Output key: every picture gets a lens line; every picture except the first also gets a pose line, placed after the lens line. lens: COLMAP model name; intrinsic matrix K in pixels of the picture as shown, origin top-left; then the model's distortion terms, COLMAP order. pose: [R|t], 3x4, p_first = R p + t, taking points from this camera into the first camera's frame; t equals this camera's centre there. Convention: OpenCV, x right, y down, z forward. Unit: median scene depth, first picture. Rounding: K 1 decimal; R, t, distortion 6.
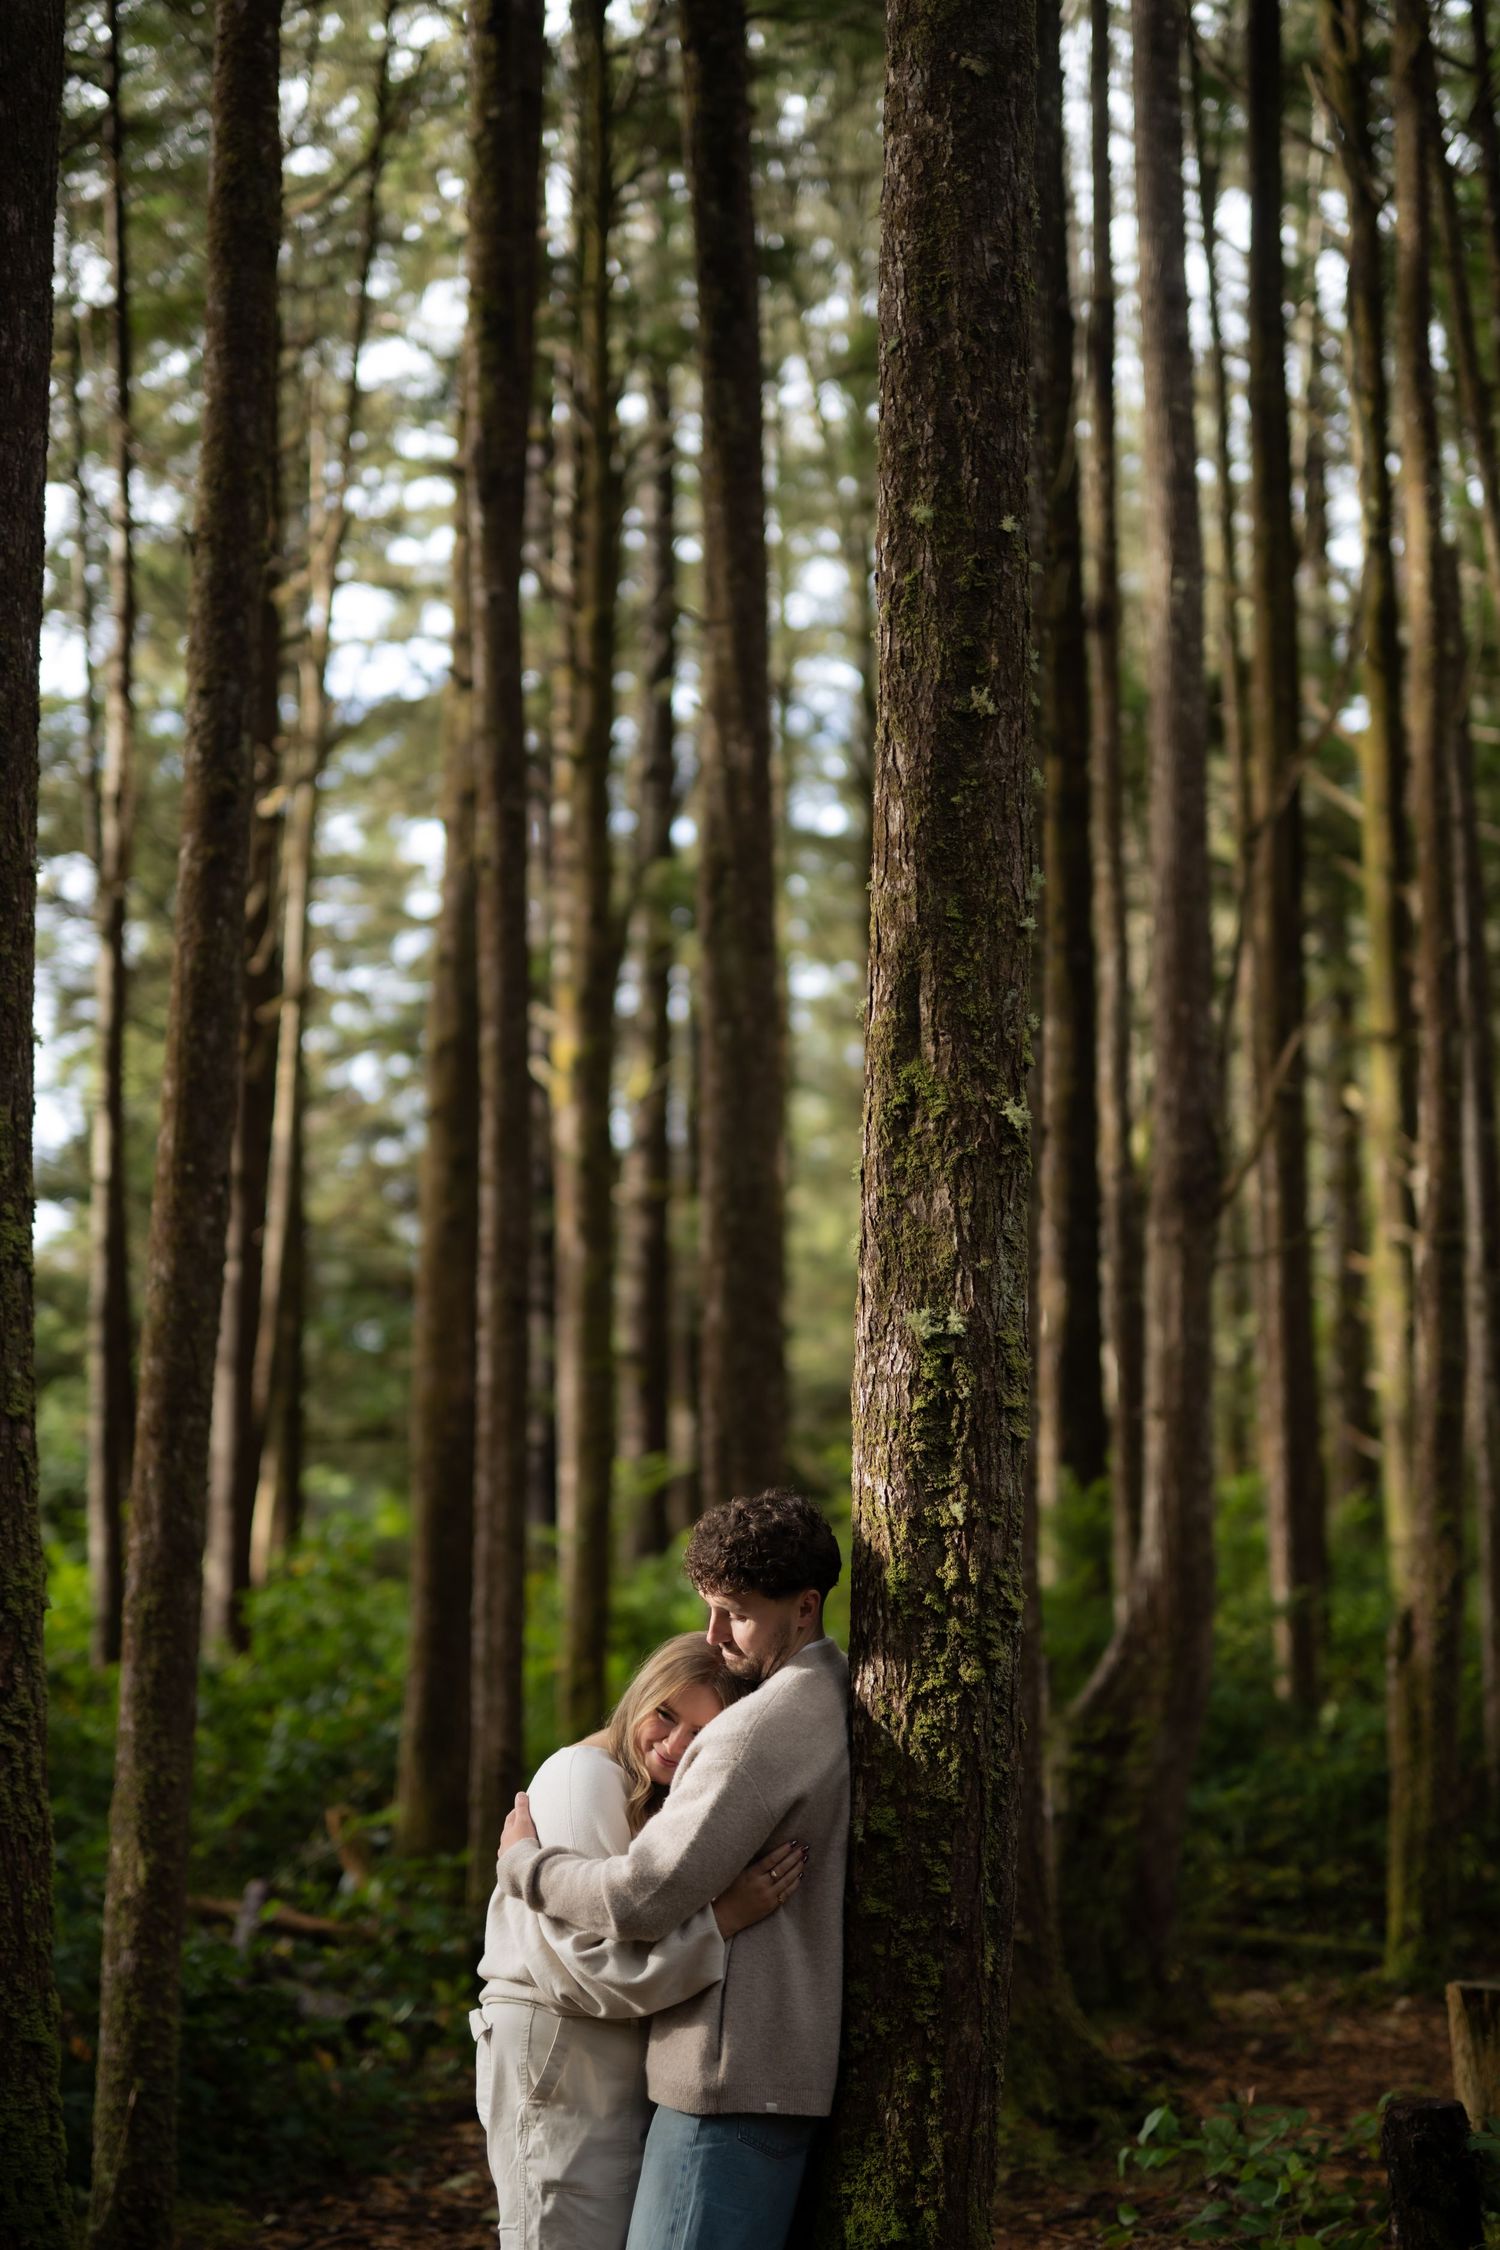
lens RADIAL K [[3262.8, 0, 751.4], [0, 3262.8, 1127.0], [0, 0, 1]] dist [0.006206, 0.000000]
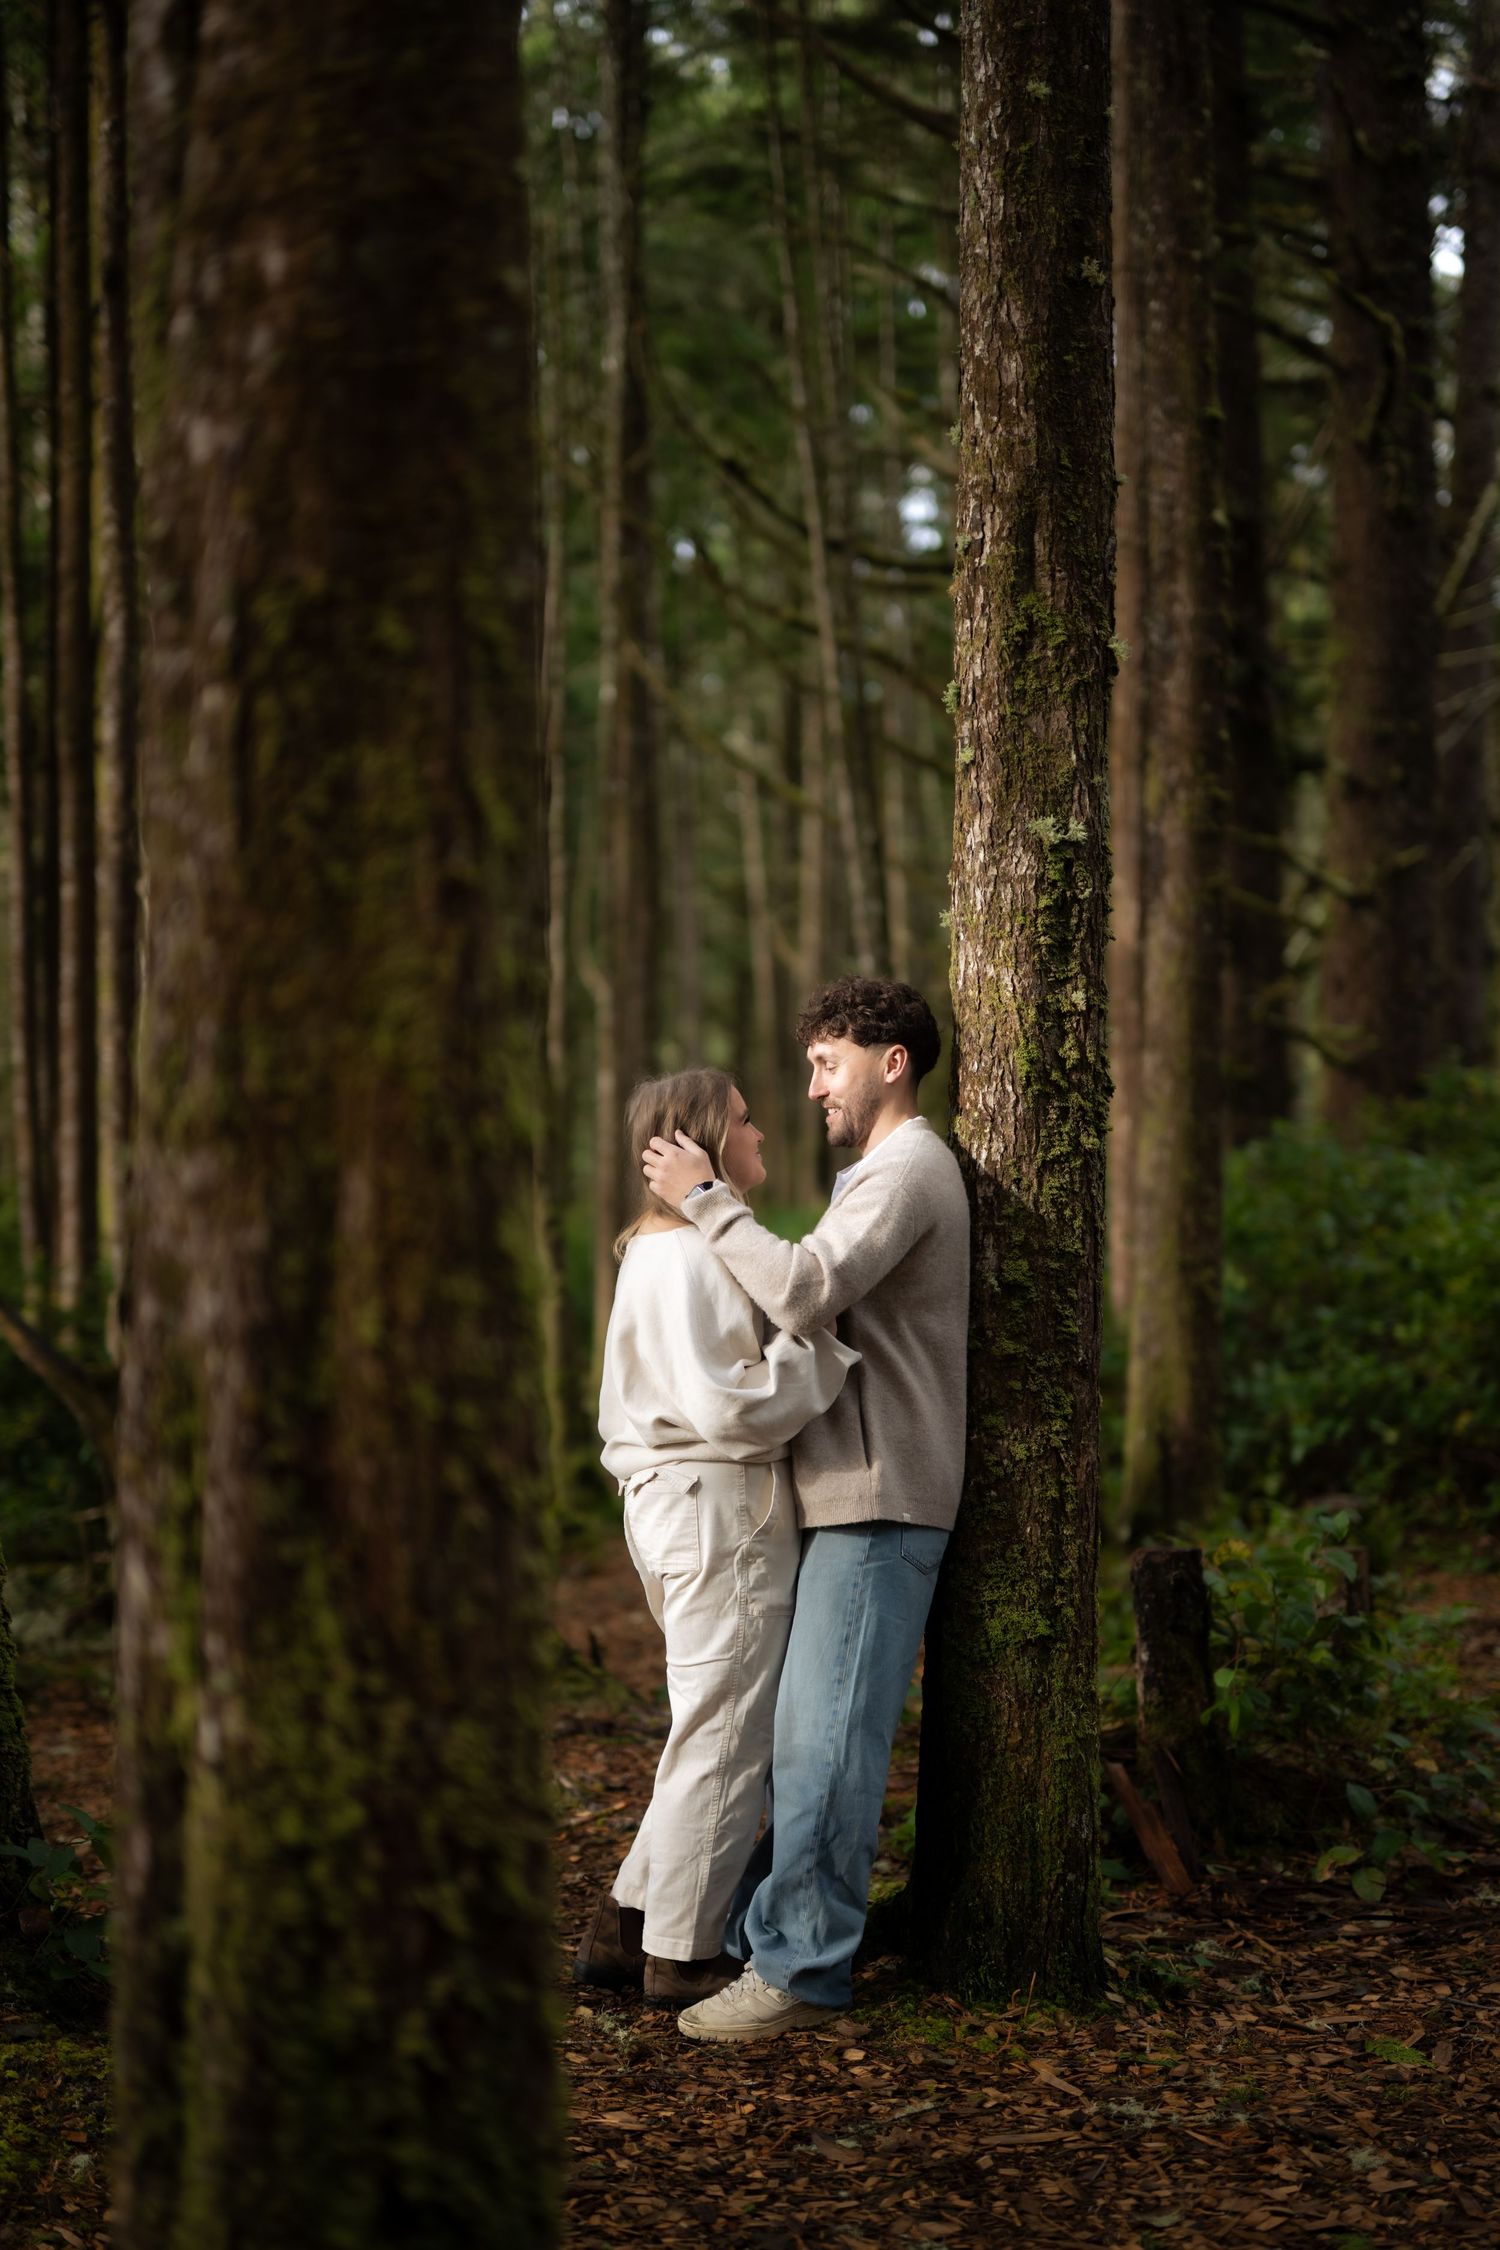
lens RADIAL K [[3262.8, 0, 743.1], [0, 3262.8, 1128.3], [0, 0, 1]] dist [0.006206, 0.000000]
pose [[0.891712, 0.022333, 0.452053, -0.538777], [-0.052616, 0.997125, 0.054529, 0.106389], [-0.449535, -0.072409, 0.890323, 0.054502]]
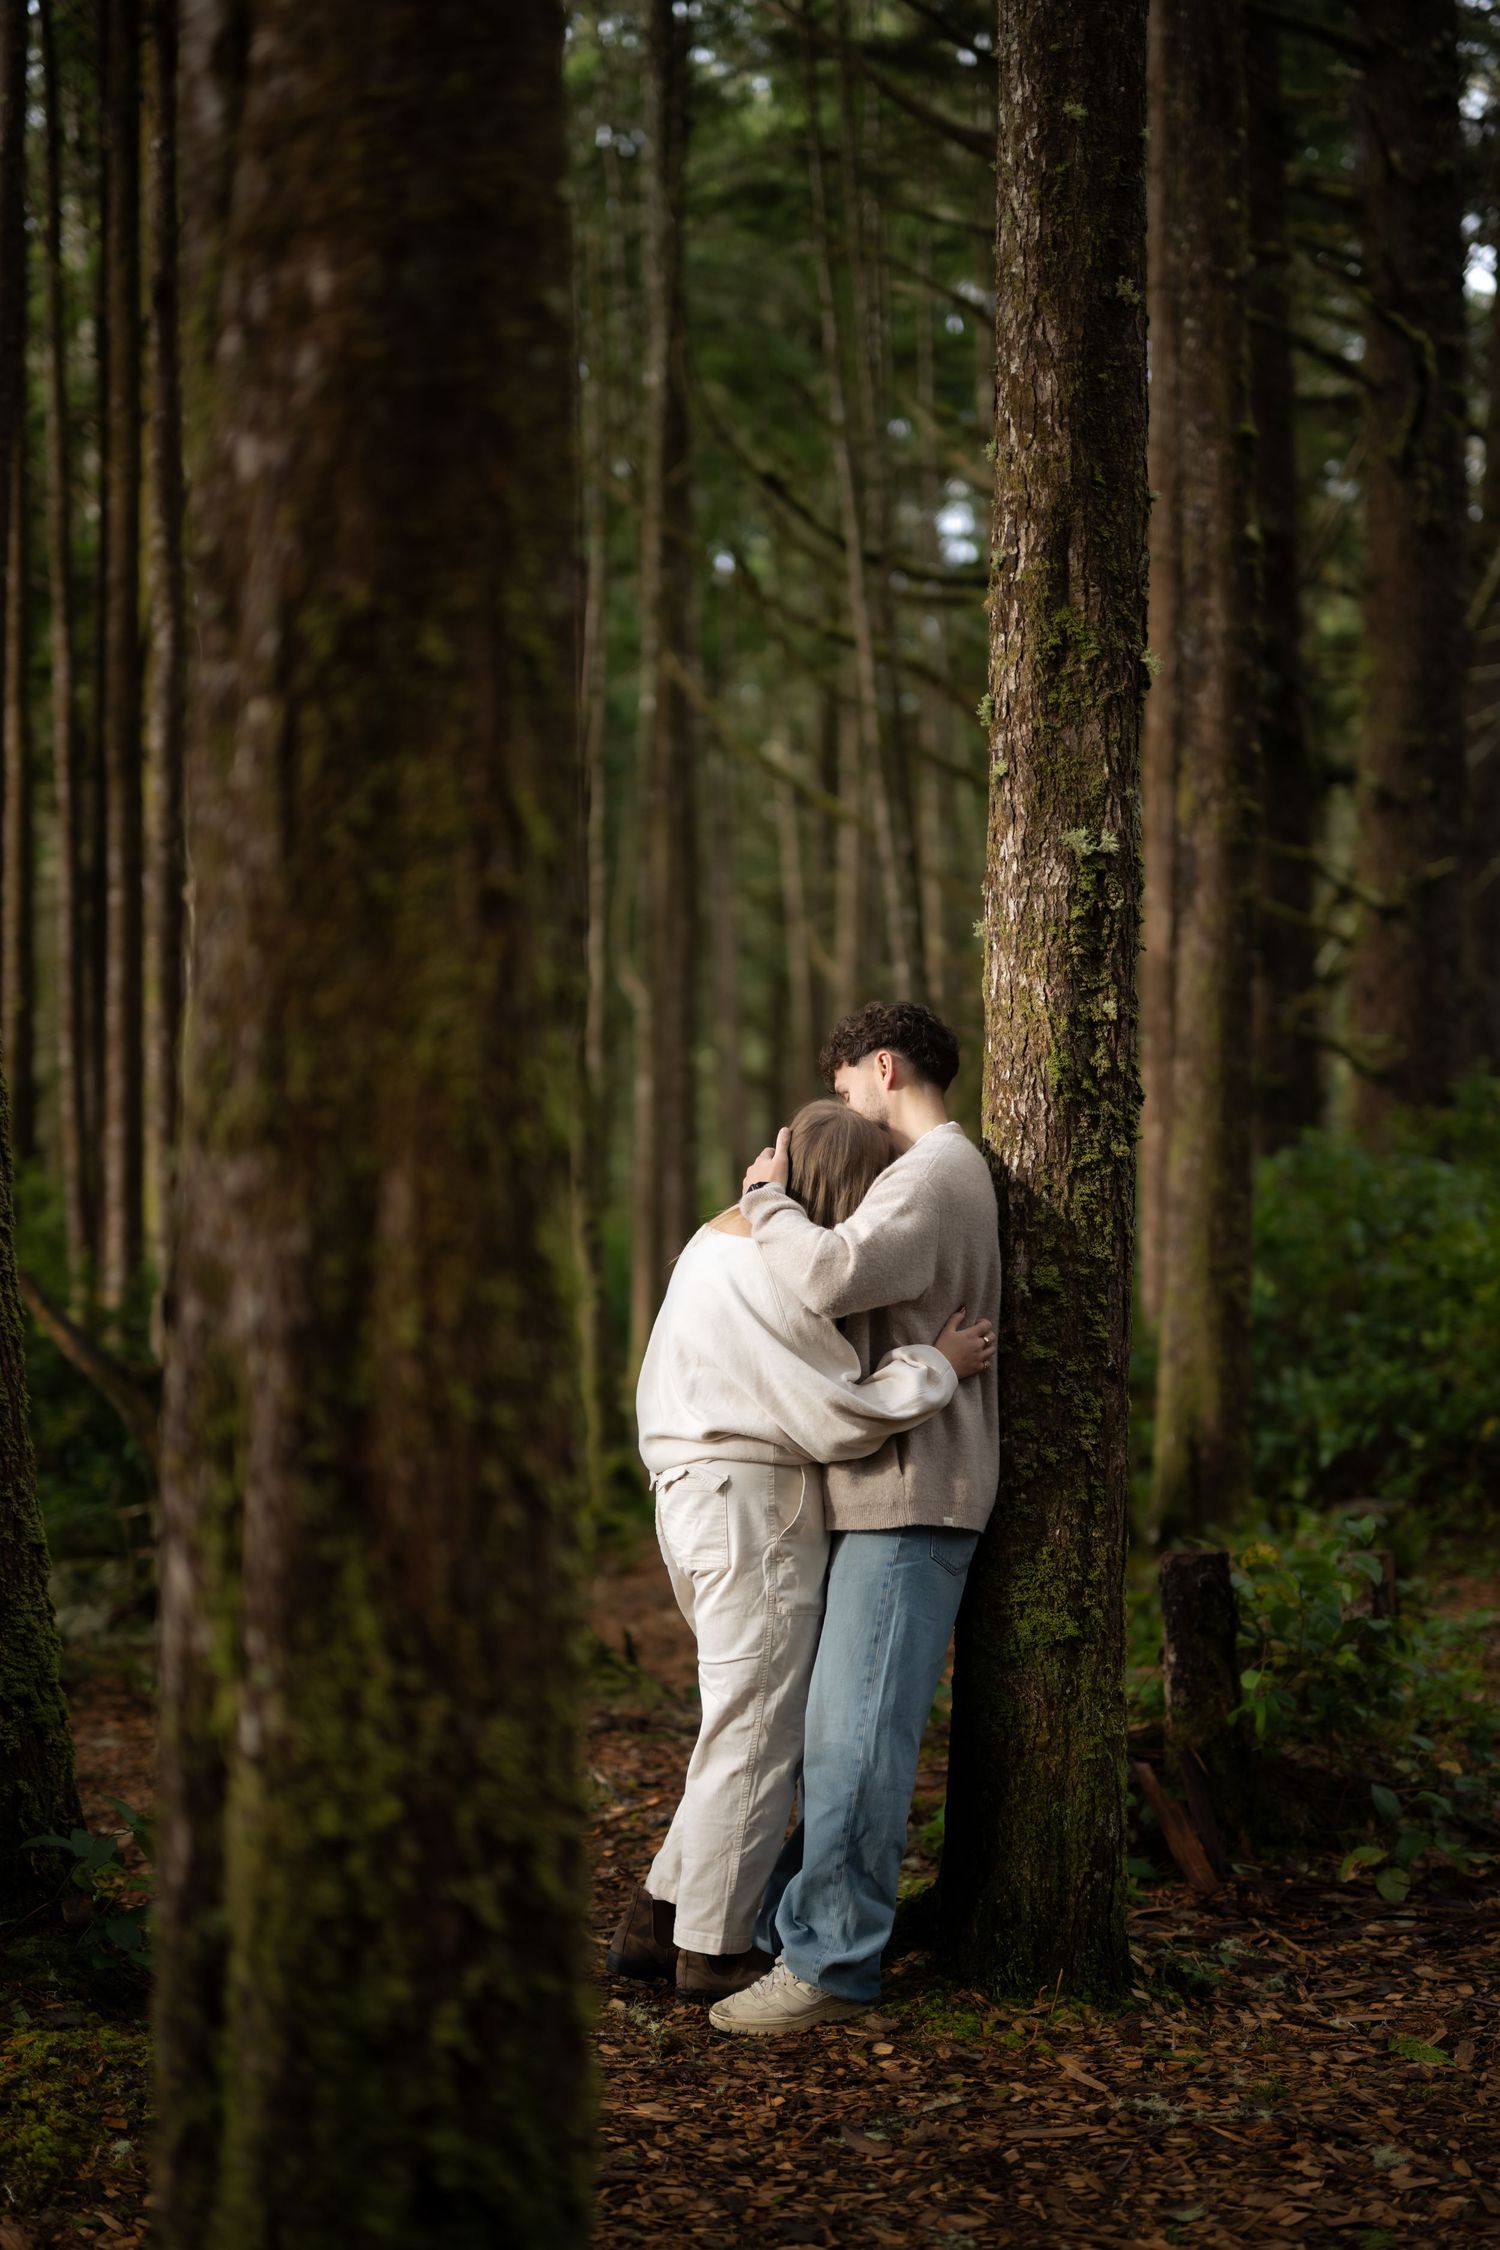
lens RADIAL K [[3262.8, 0, 750.4], [0, 3262.8, 1119.5], [0, 0, 1]] dist [0.006206, 0.000000]
pose [[0.896507, 0.027632, 0.442168, -0.543591], [-0.056861, 0.996975, 0.052984, 0.102673], [-0.439366, -0.072643, 0.895366, 0.039165]]
